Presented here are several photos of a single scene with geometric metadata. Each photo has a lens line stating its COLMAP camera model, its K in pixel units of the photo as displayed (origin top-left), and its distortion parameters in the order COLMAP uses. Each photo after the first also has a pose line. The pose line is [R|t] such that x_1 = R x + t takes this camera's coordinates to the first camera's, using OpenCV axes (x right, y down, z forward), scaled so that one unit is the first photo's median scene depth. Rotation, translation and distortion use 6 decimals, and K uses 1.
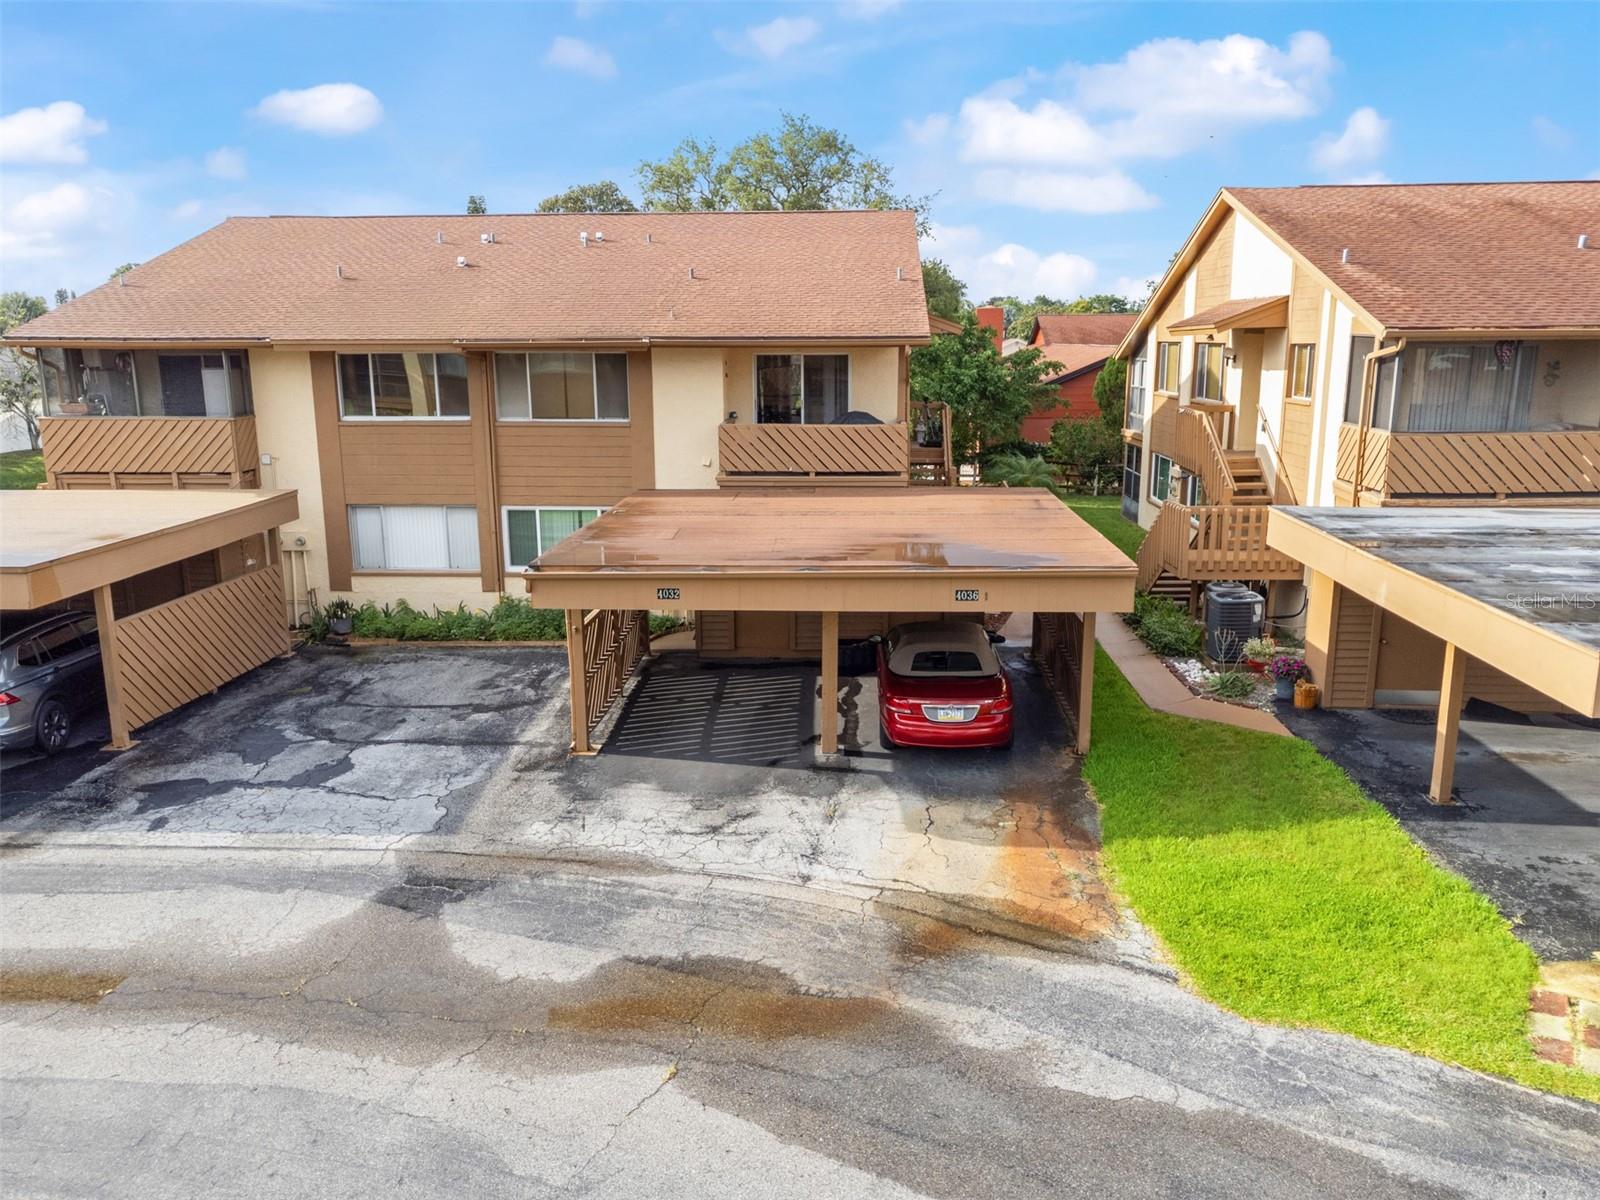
lens RADIAL K [[1196.8, 0, 800.0], [0, 1196.8, 600.0], [0, 0, 1]] dist [0.012400, 0.007546]
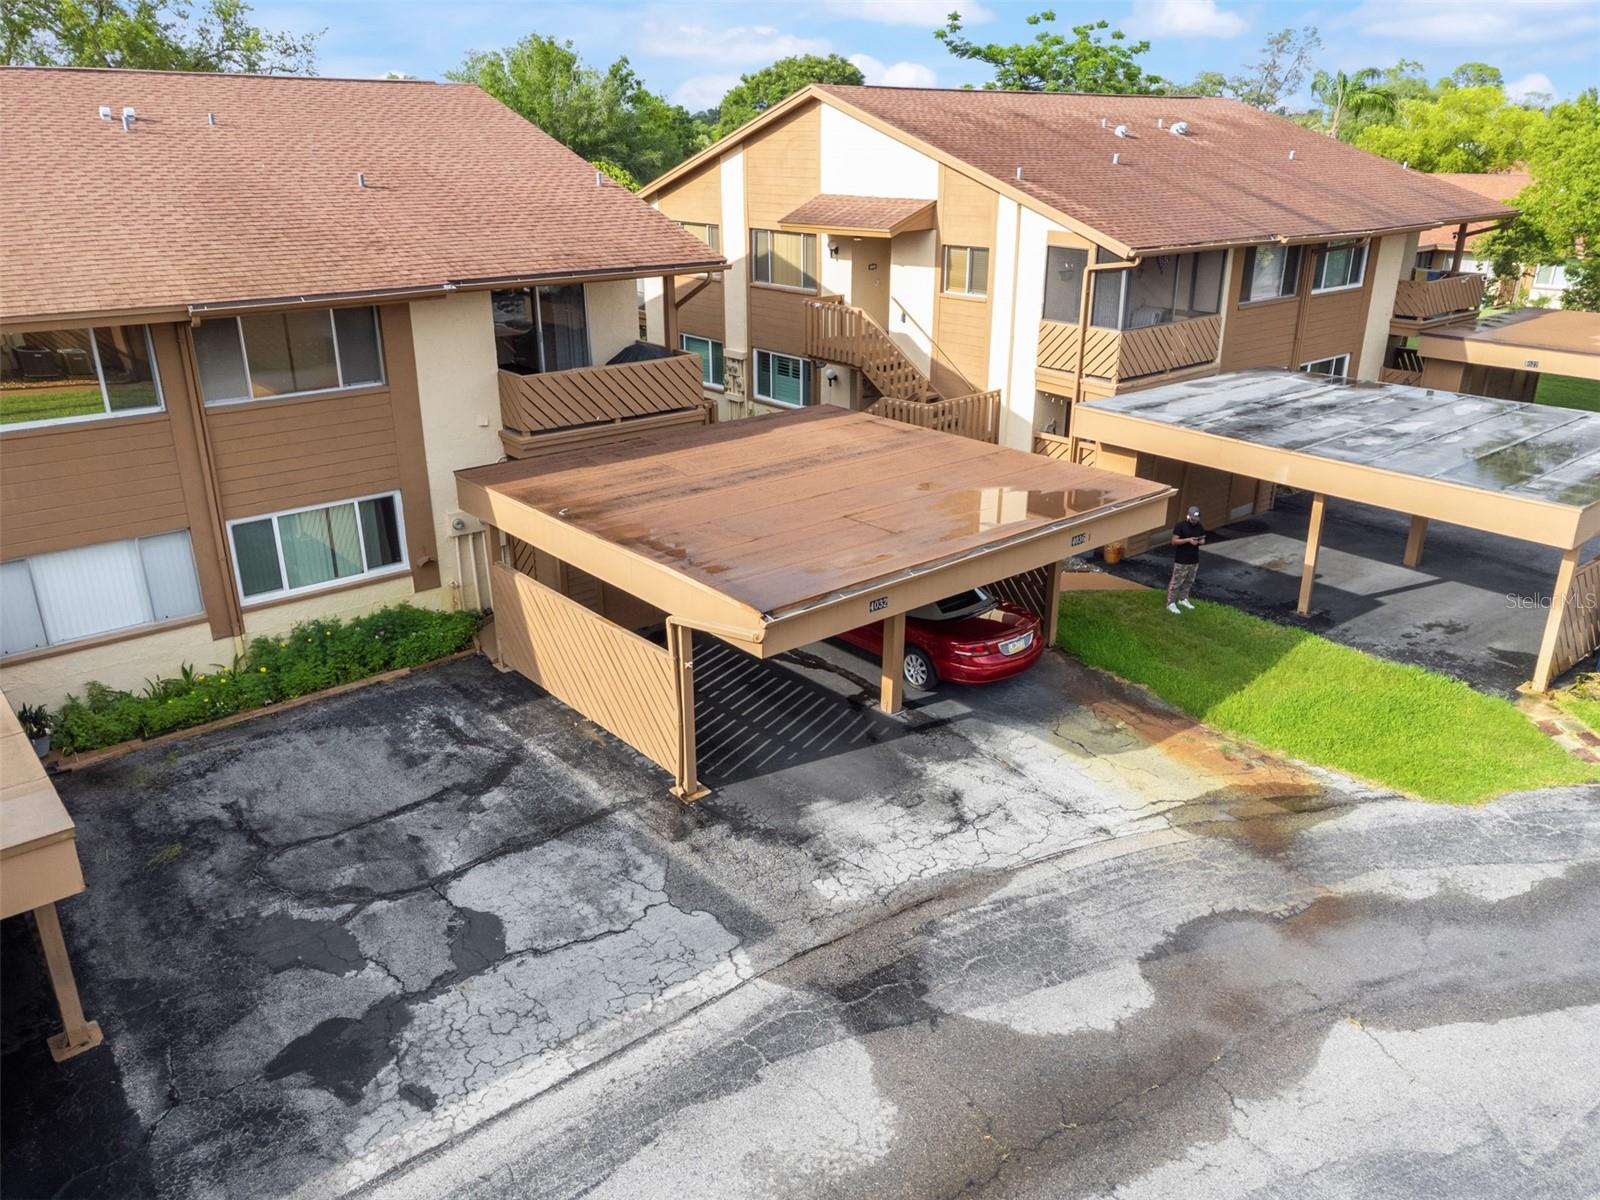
lens RADIAL K [[1196.8, 0, 800.0], [0, 1196.8, 600.0], [0, 0, 1]] dist [0.012400, 0.007546]
pose [[0.726430, -0.244040, 0.642451, -0.658595], [0.143119, 0.968052, 0.205895, -0.183602], [-0.672172, -0.057621, 0.738149, 0.301303]]
